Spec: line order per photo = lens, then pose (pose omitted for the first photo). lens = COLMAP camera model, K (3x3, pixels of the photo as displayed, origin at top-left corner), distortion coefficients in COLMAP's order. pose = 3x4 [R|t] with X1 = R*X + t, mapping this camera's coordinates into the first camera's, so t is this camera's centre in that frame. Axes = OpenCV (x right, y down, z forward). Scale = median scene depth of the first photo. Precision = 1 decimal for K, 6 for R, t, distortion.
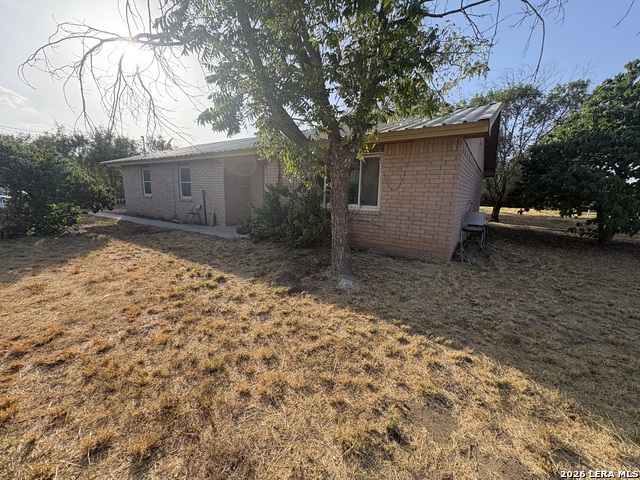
lens RADIAL K [[256.8, 0, 317.9], [0, 256.8, 240.5], [0, 0, 1]] dist [-0.000502, -0.000133]
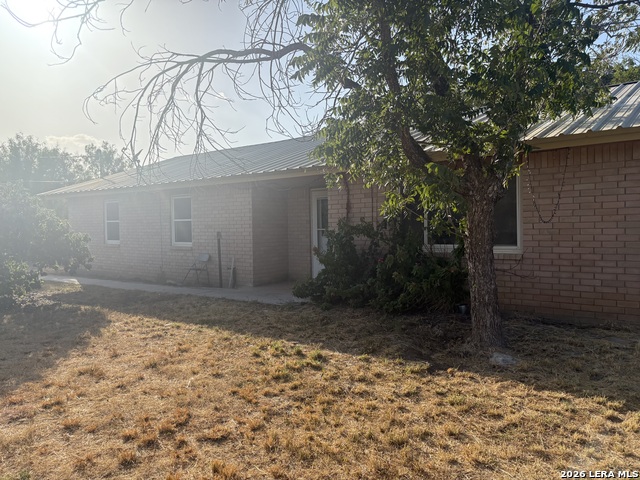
lens RADIAL K [[485.6, 0, 319.0], [0, 485.6, 241.7], [0, 0, 1]] dist [0.027260, -0.019932]
pose [[0.996026, -0.043193, -0.077885, -0.239676], [0.031449, 0.988761, -0.146158, 0.026395], [0.083323, 0.143128, 0.986190, -0.349768]]
